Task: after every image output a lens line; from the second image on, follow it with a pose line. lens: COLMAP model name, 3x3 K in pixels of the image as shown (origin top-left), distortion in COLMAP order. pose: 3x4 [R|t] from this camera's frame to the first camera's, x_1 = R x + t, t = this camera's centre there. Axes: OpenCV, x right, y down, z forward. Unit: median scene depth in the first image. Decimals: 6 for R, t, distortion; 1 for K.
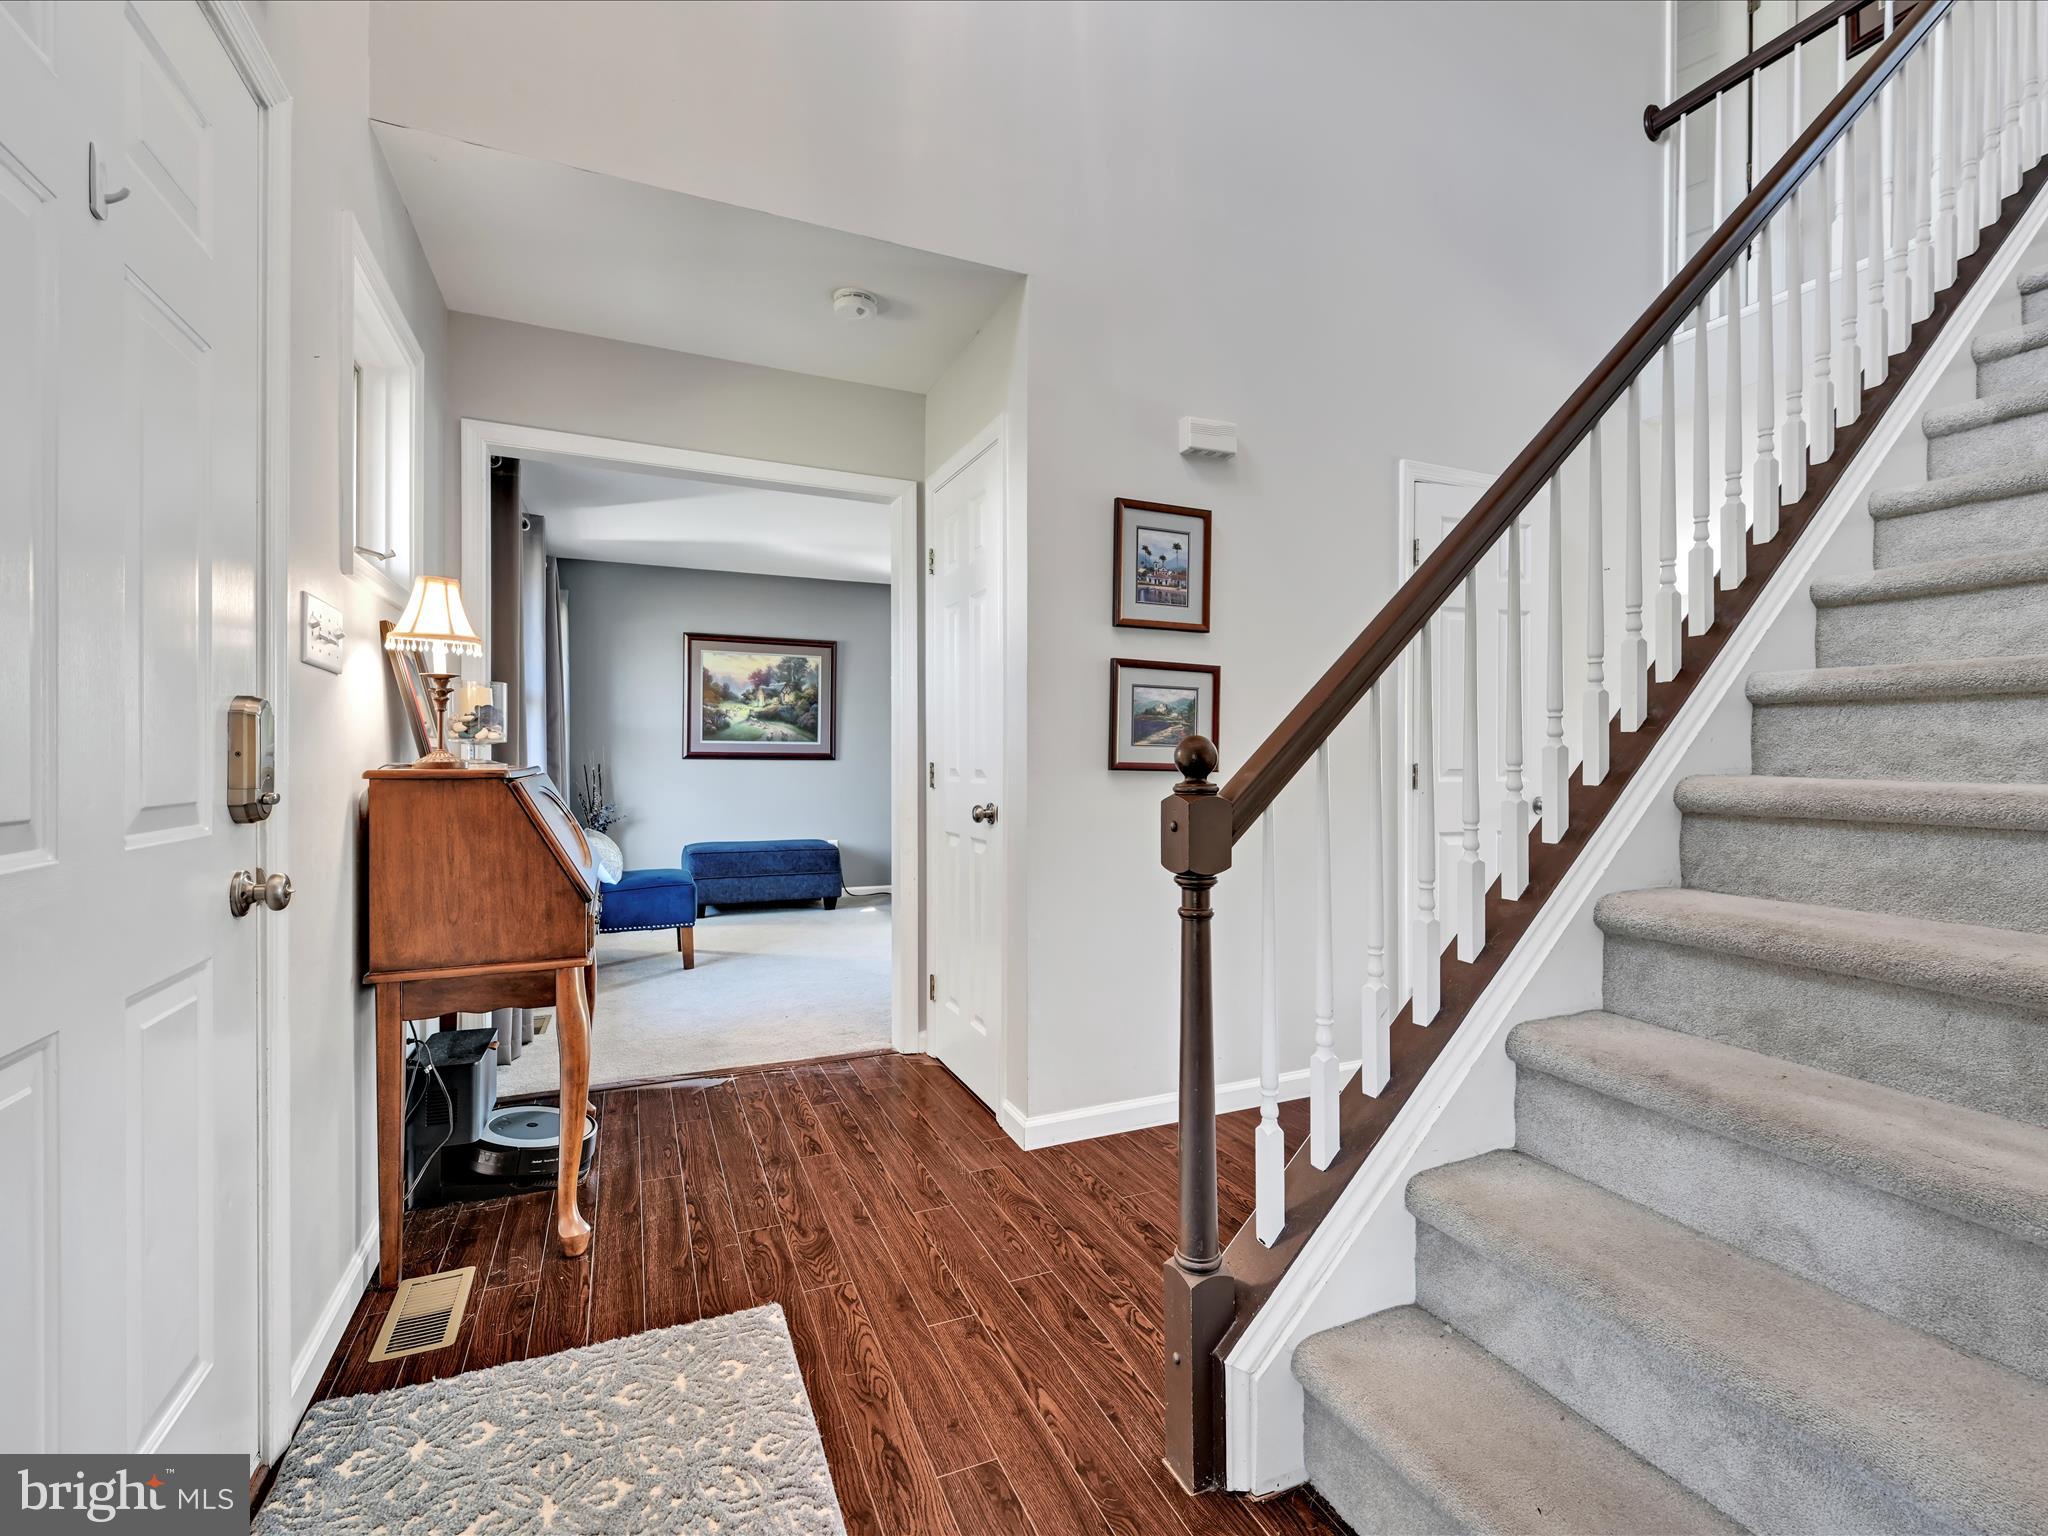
lens RADIAL K [[916.7, 0, 1041.7], [0, 916.7, 762.7], [0, 0, 1]] dist [-0.000666, -0.000129]
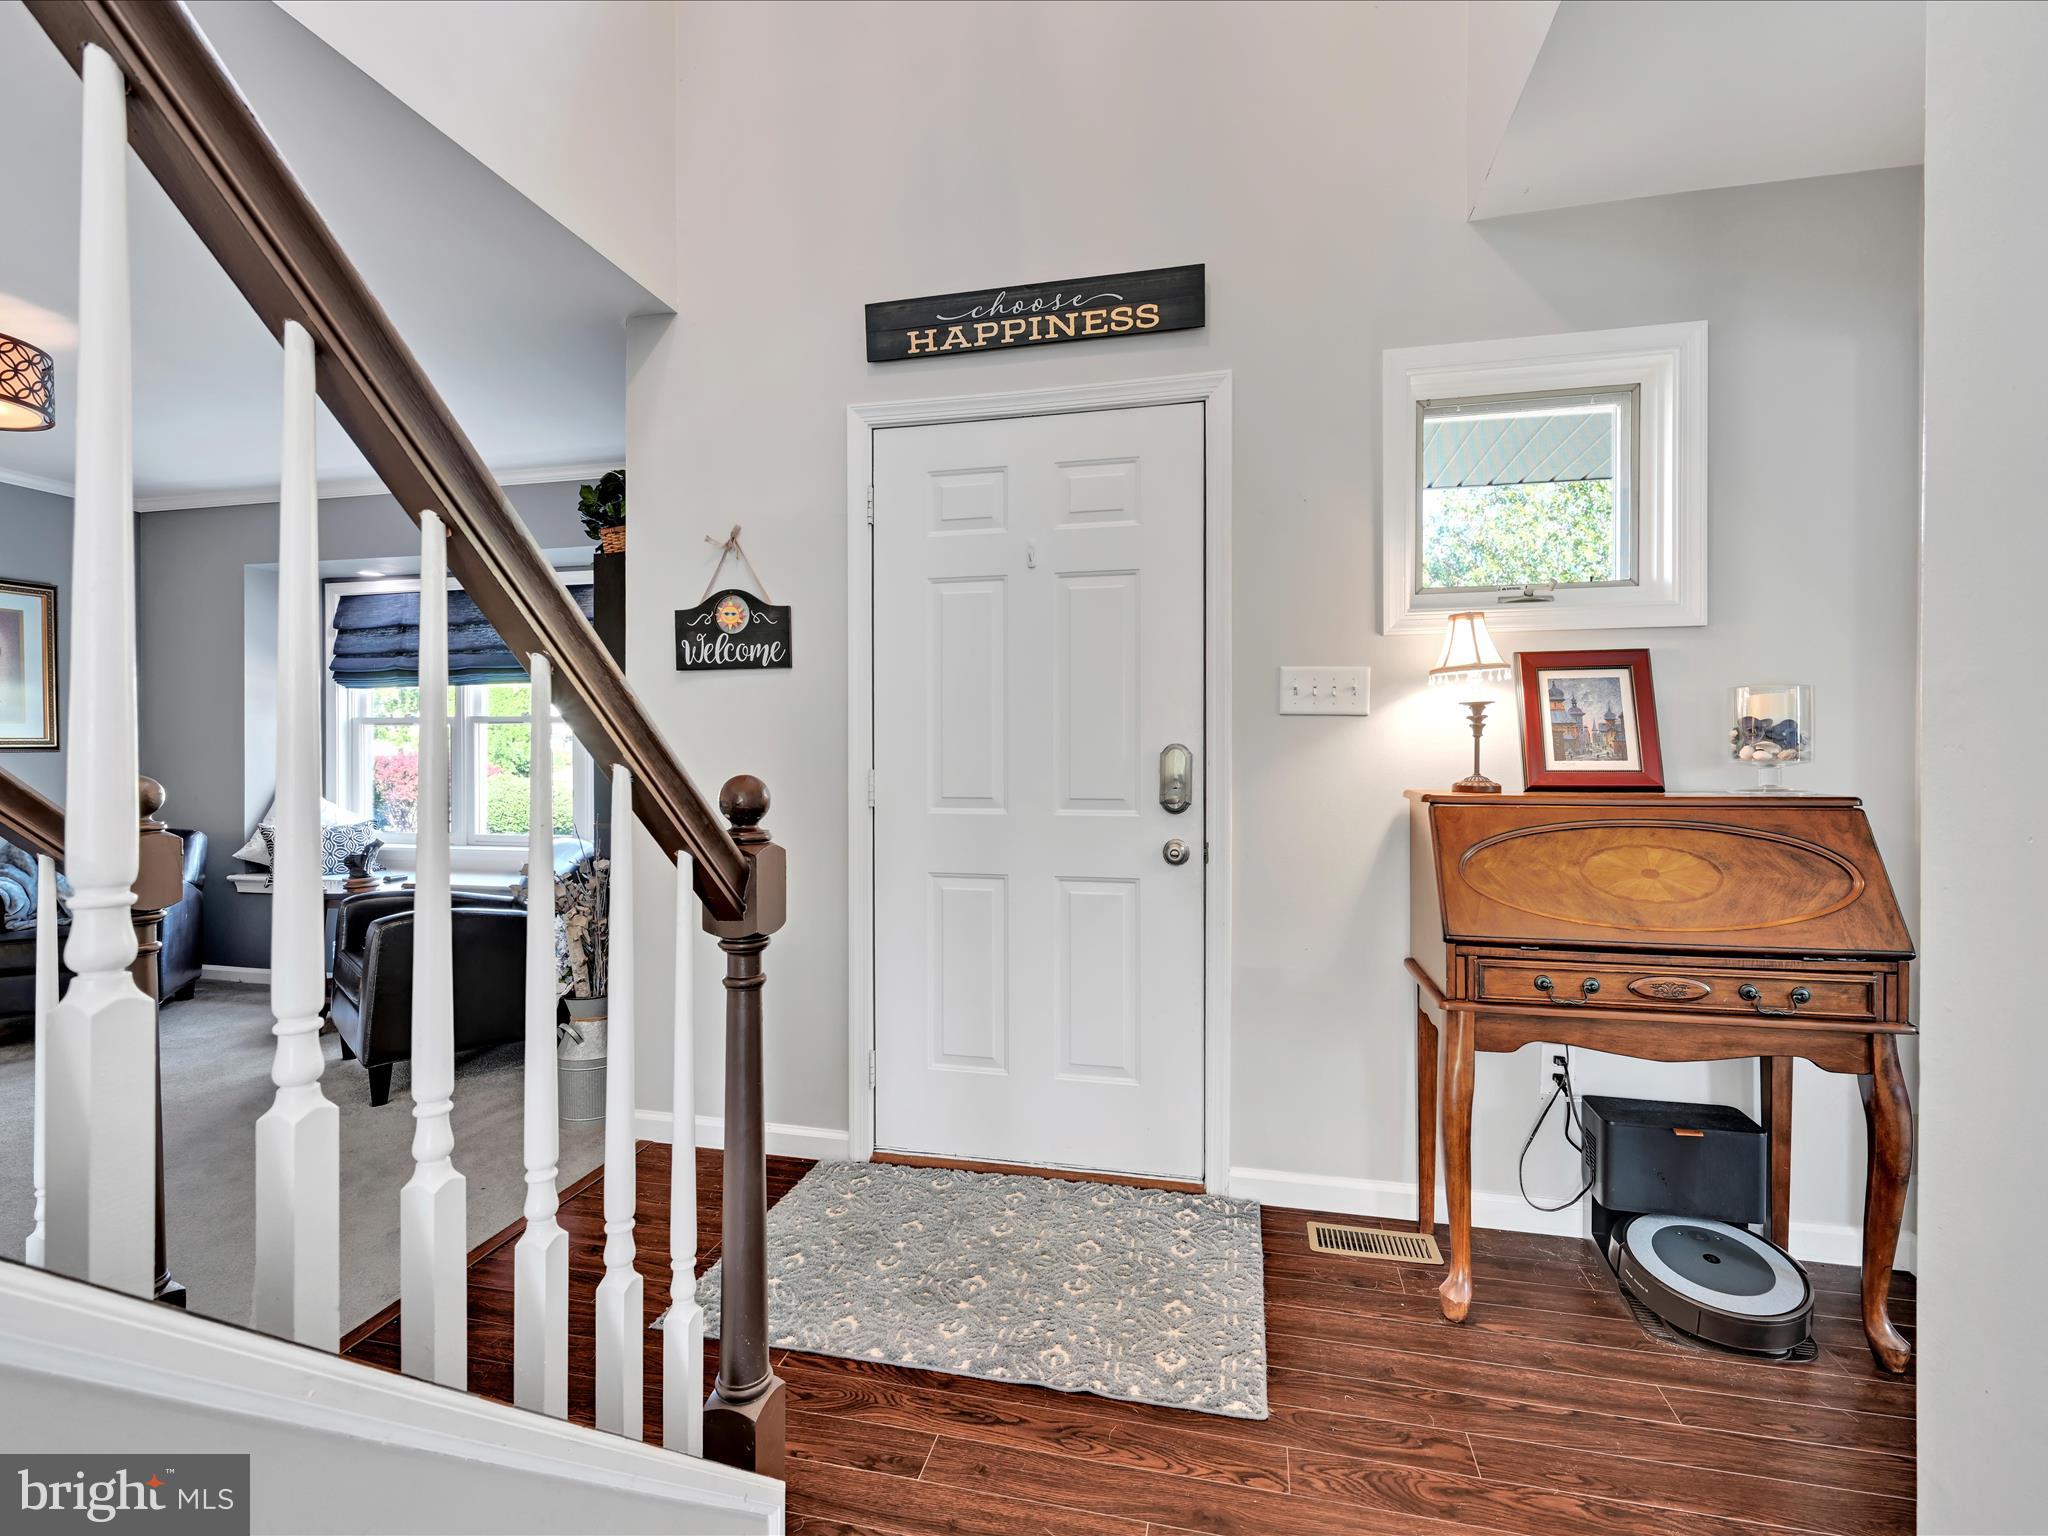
lens RADIAL K [[916.7, 0, 1041.7], [0, 916.7, 762.7], [0, 0, 1]] dist [-0.000666, -0.000129]
pose [[-0.602473, 0.006988, -0.798109, 0.608221], [0.000077, 0.999962, 0.008697, -0.045671], [0.798139, 0.005178, -0.602451, 1.541179]]
